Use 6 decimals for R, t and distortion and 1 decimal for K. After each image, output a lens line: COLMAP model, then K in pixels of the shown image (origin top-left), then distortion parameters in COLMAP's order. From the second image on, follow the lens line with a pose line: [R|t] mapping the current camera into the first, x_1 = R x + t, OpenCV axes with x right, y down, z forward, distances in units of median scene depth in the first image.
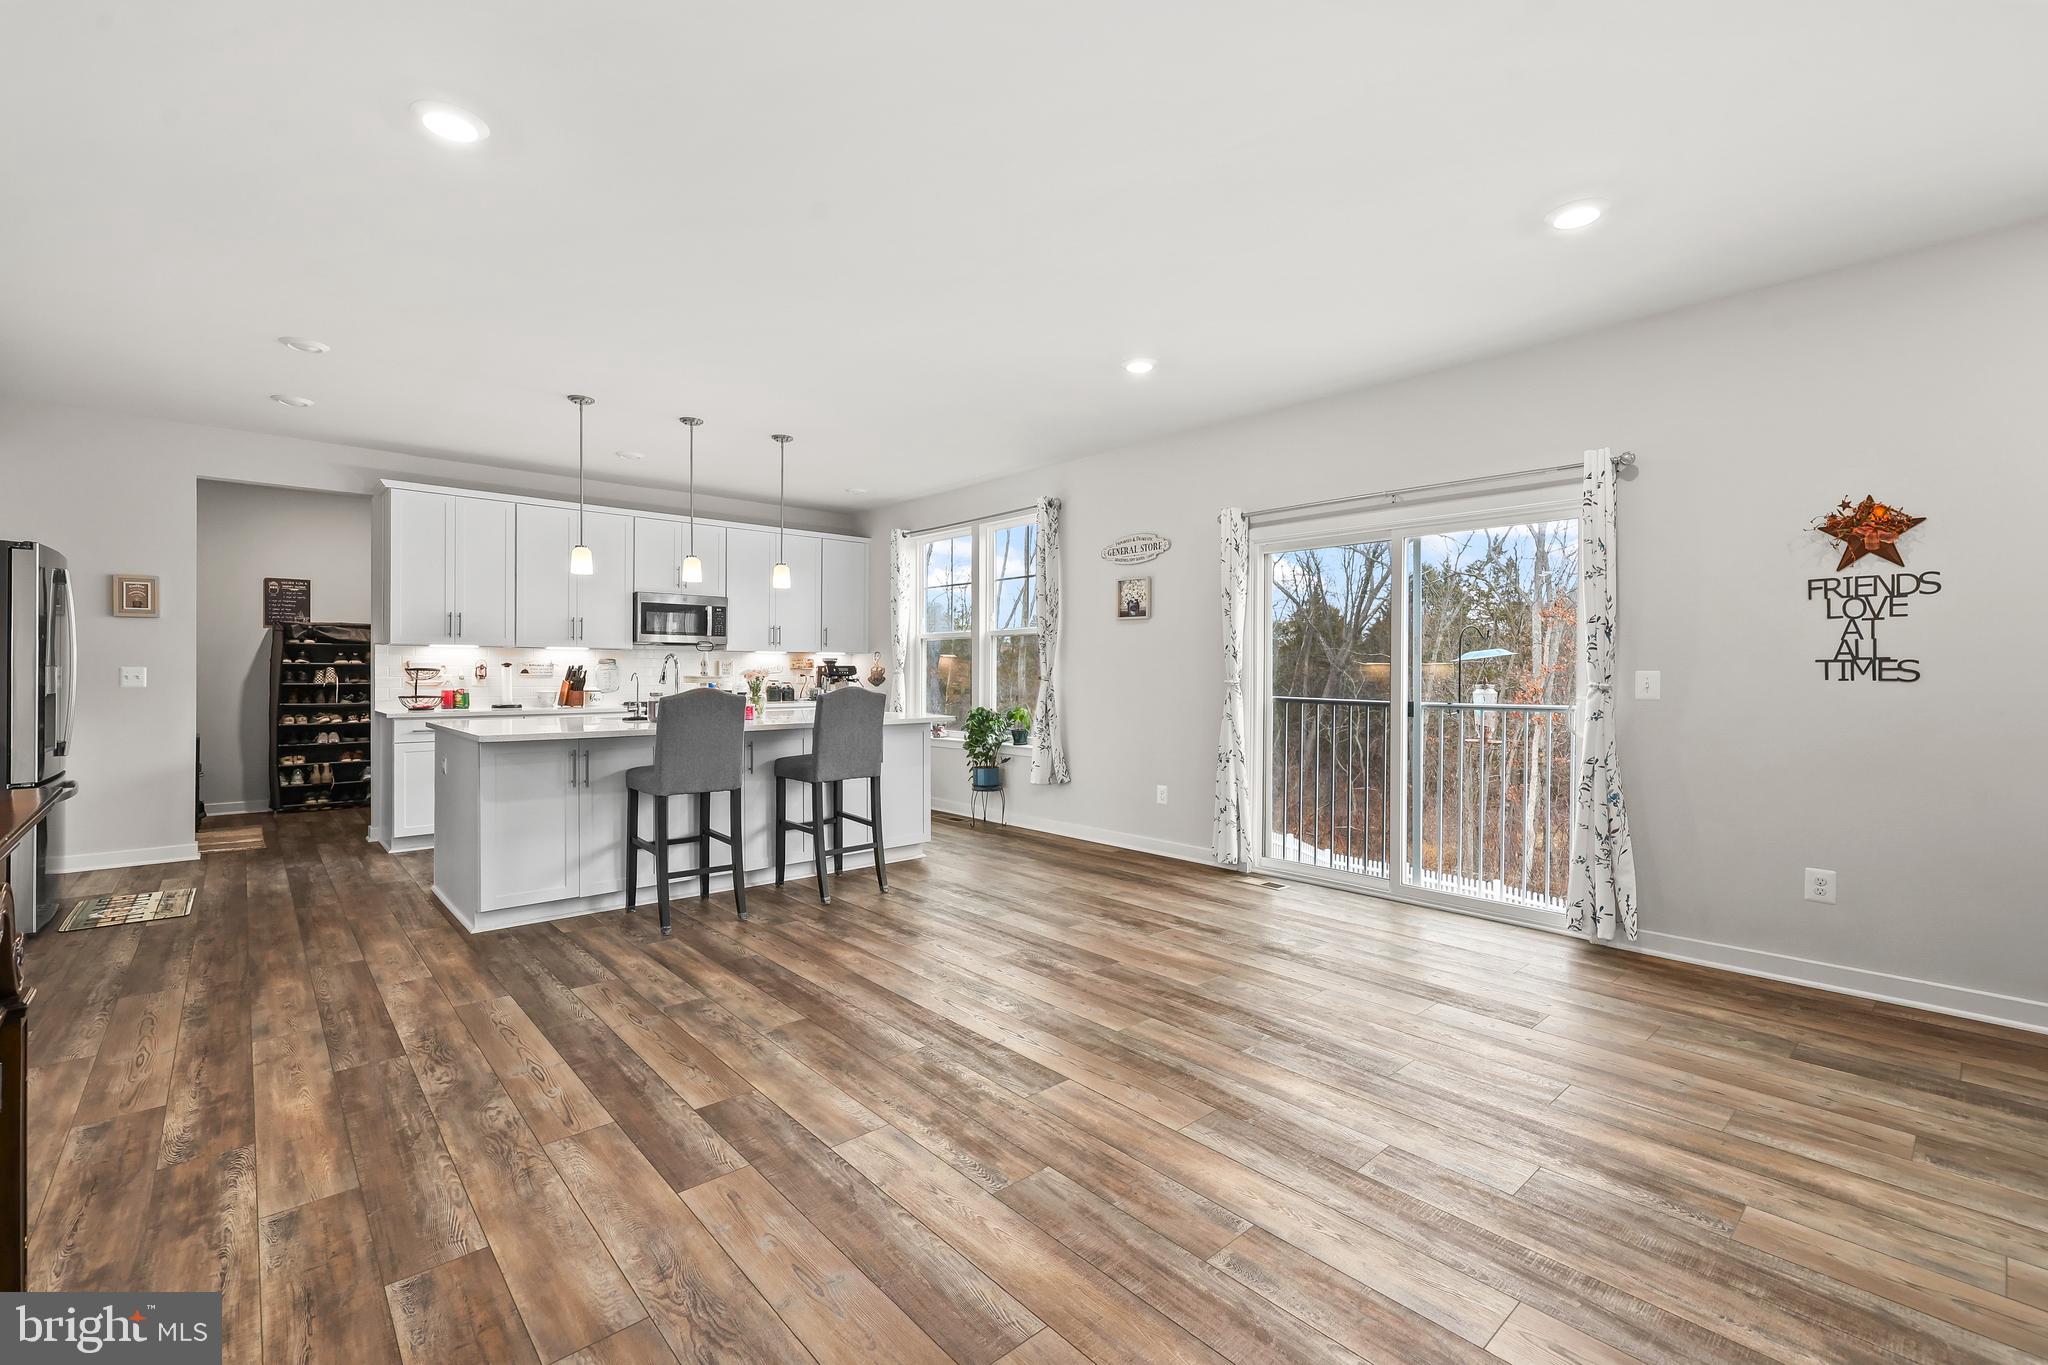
lens RADIAL K [[838.9, 0, 999.3], [0, 838.9, 667.6], [0, 0, 1]] dist [-0.001118, 0.000594]
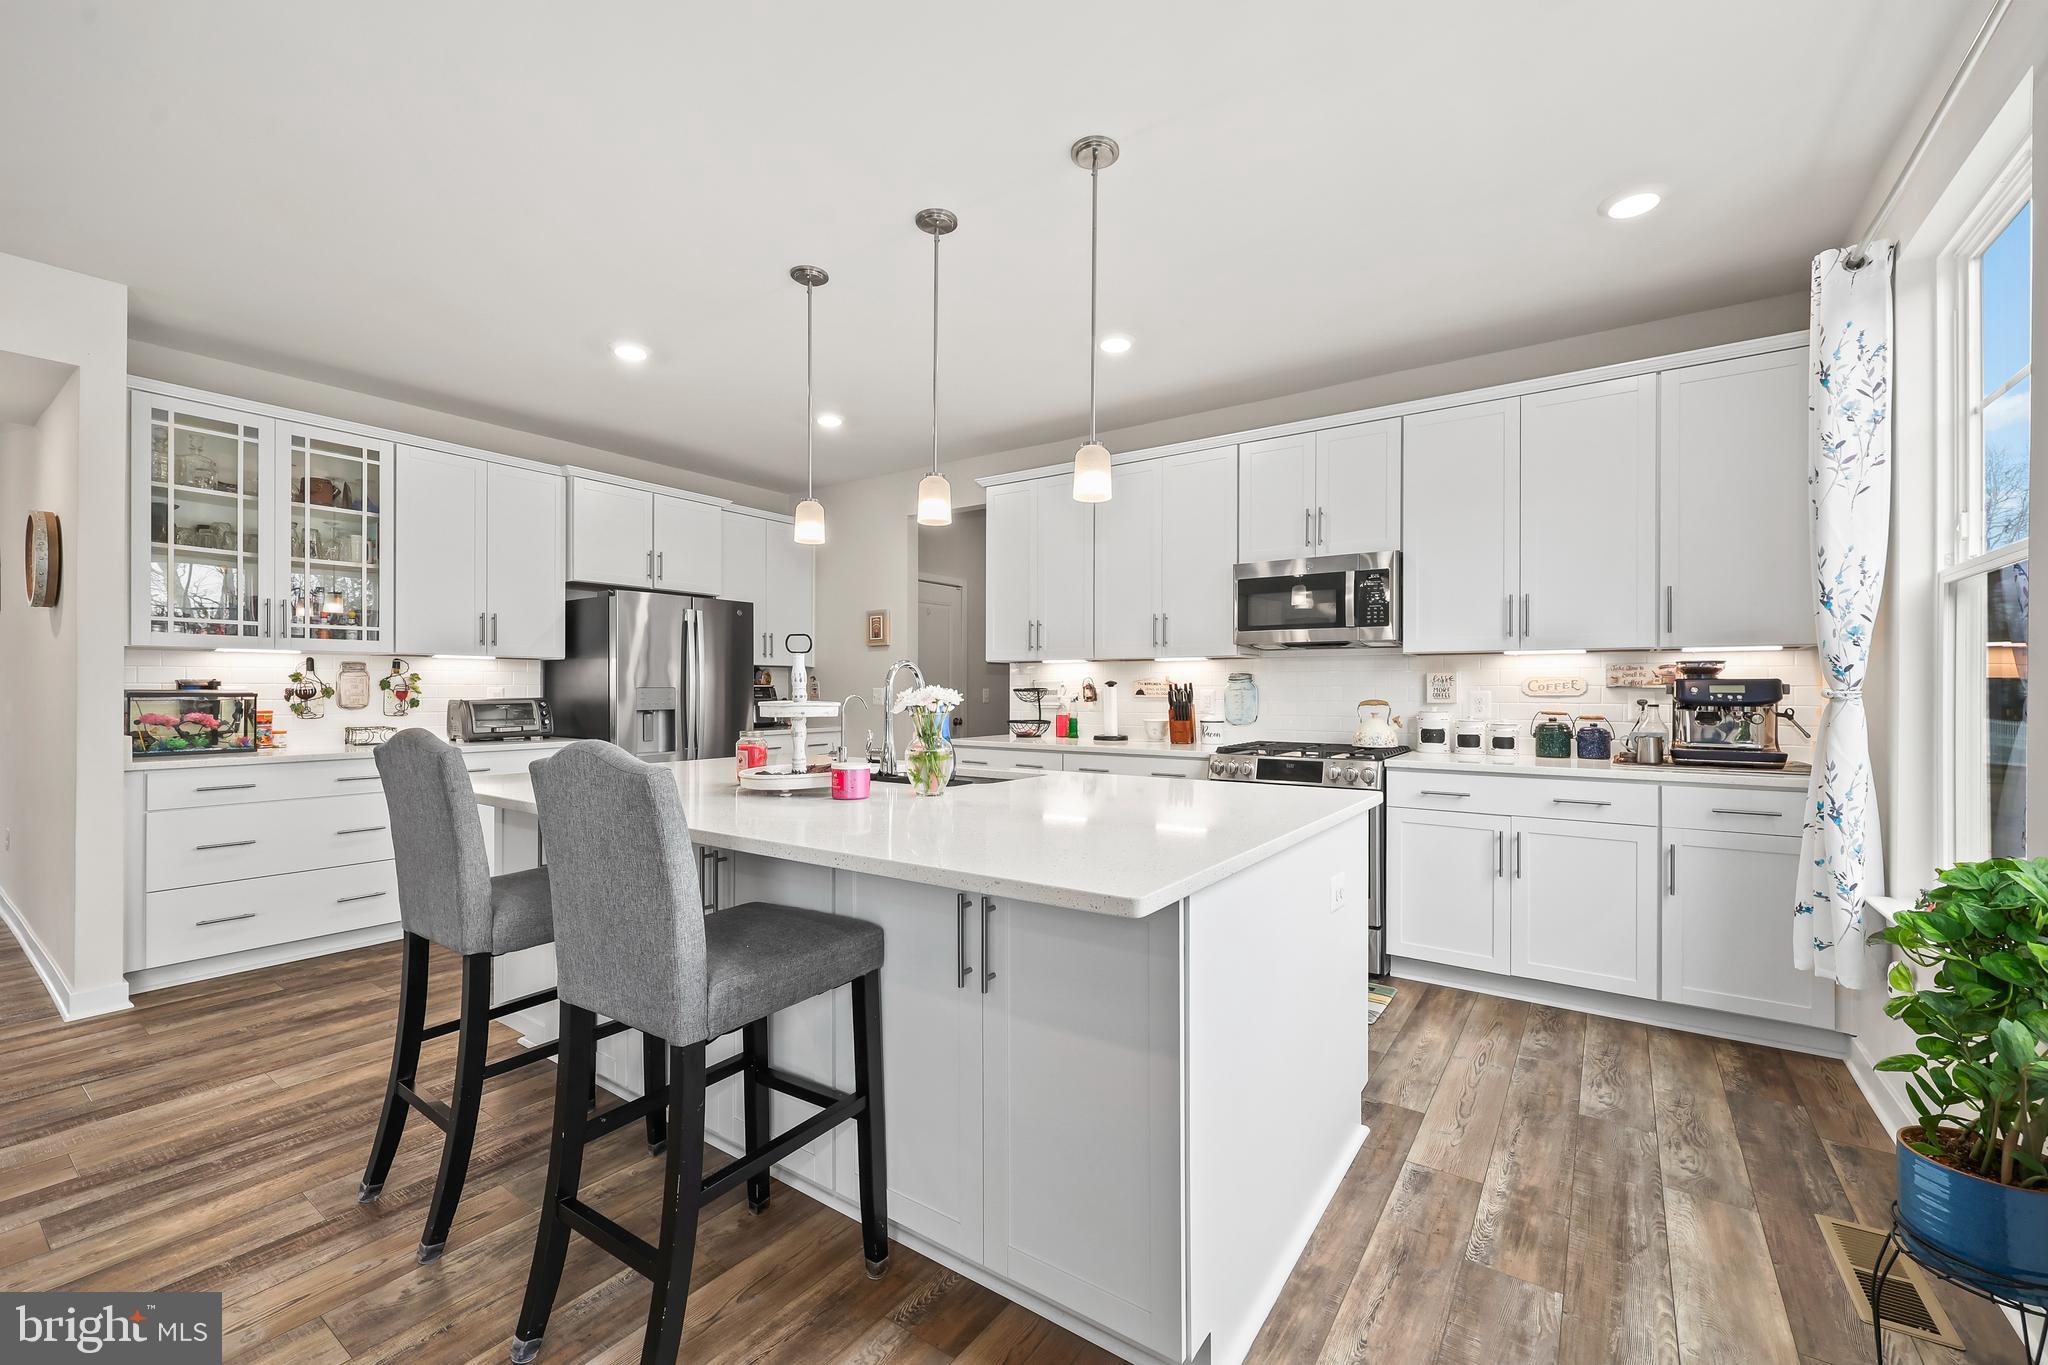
lens RADIAL K [[838.9, 0, 1009.7], [0, 838.9, 670.1], [0, 0, 1]] dist [-0.001118, 0.000594]
pose [[0.234065, -0.019934, -0.972017, 0.254562], [0.003777, 0.999801, -0.019594, -0.001737], [0.972214, 0.000915, 0.234093, 1.537227]]
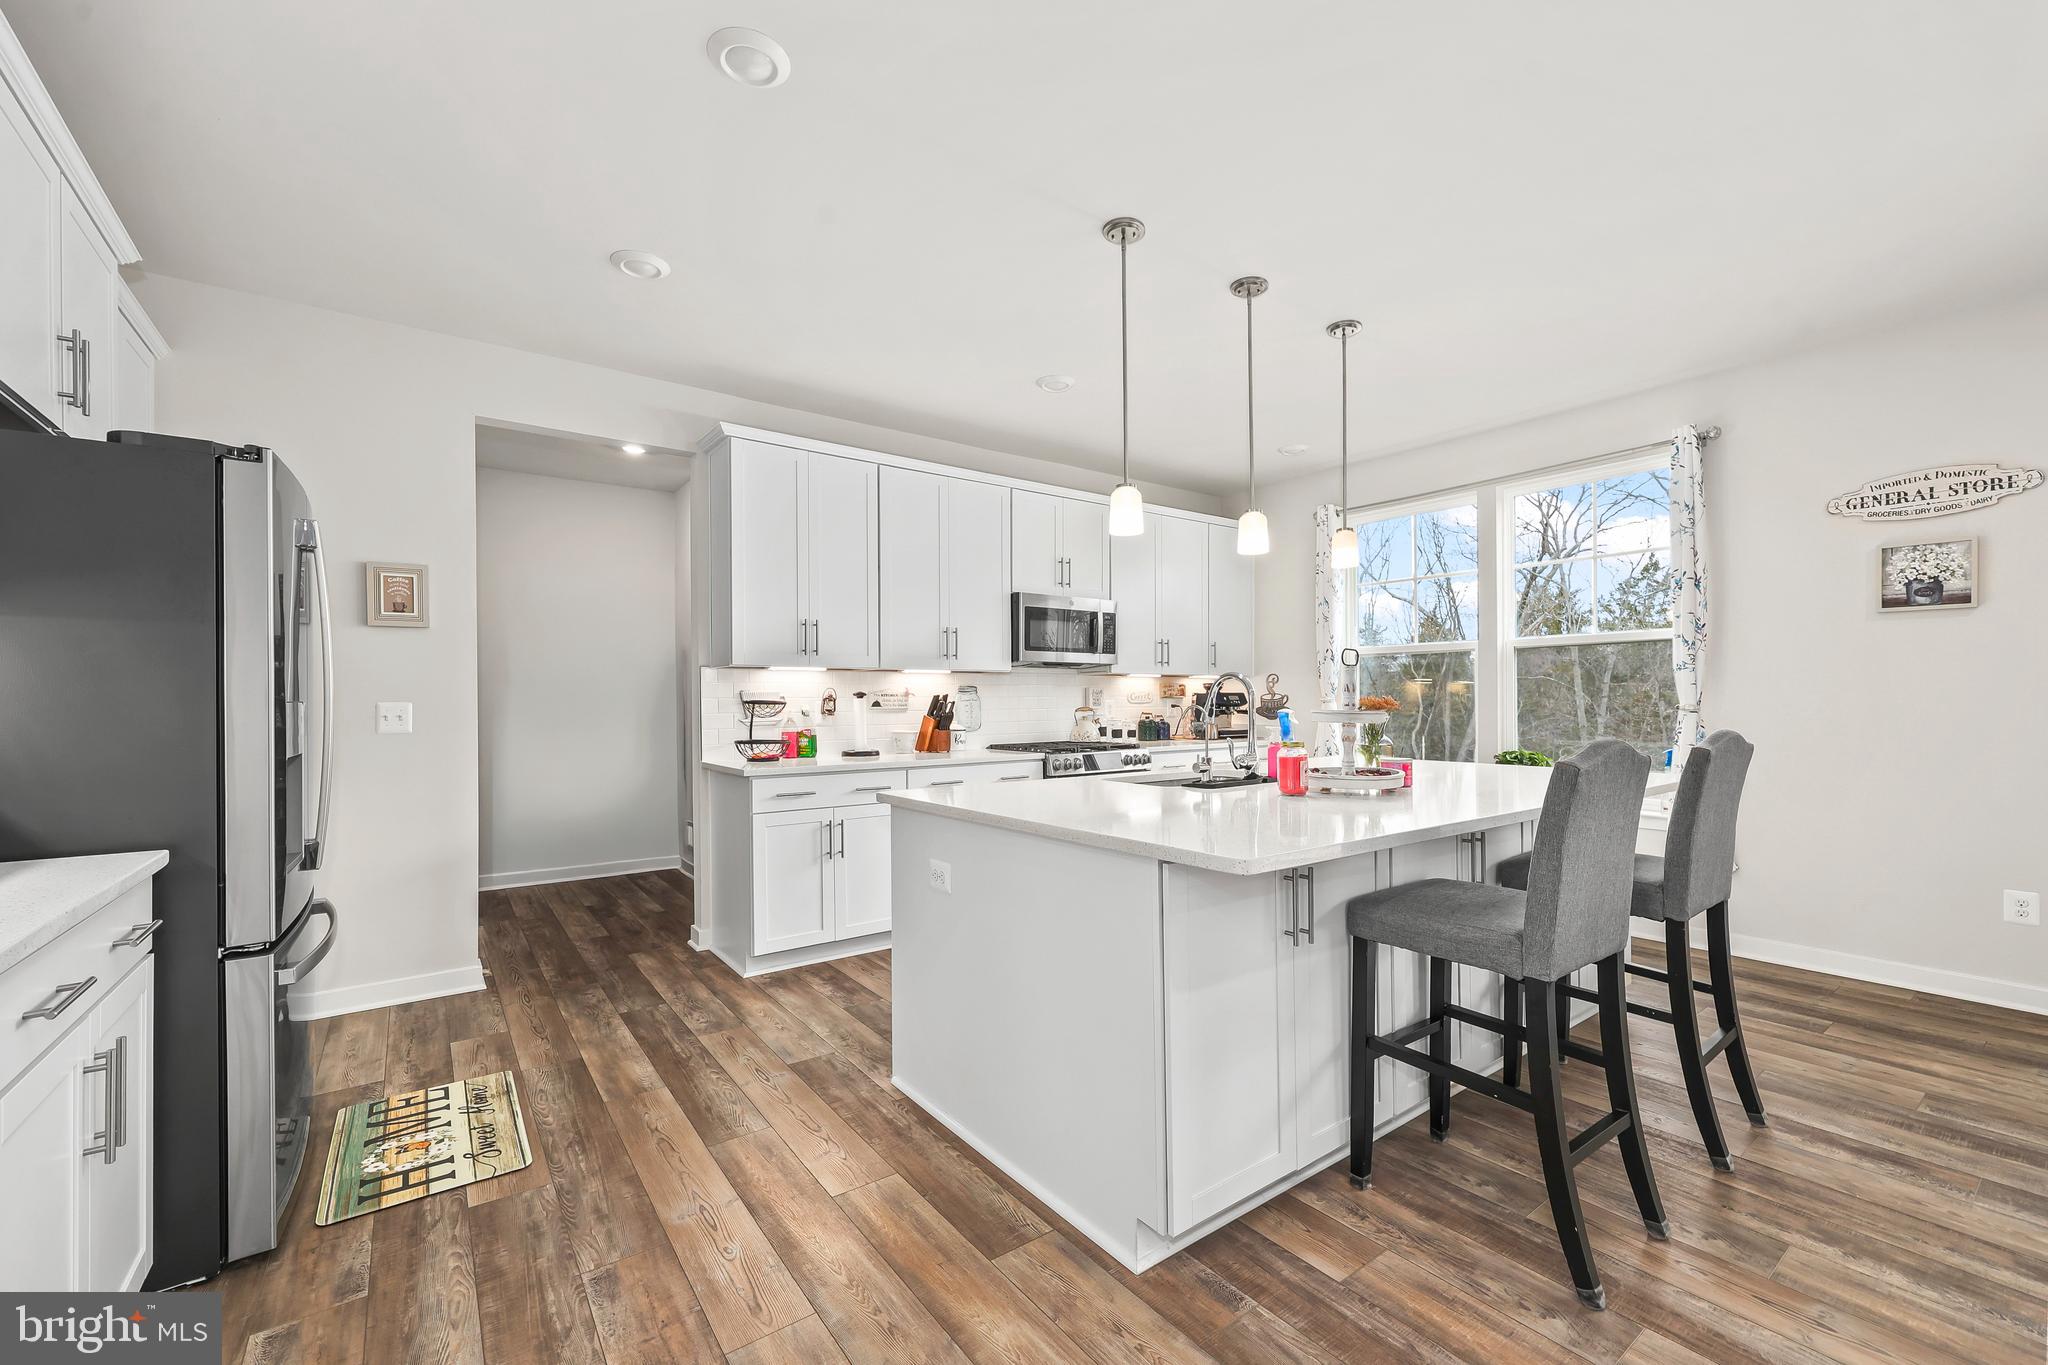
lens RADIAL K [[838.9, 0, 1054.9], [0, 838.9, 698.4], [0, 0, 1]] dist [-0.001118, 0.000594]
pose [[0.996215, -0.008483, -0.086508, -0.763773], [0.008883, 0.999952, 0.004236, -0.003957], [0.086468, -0.004989, 0.996242, 0.646001]]
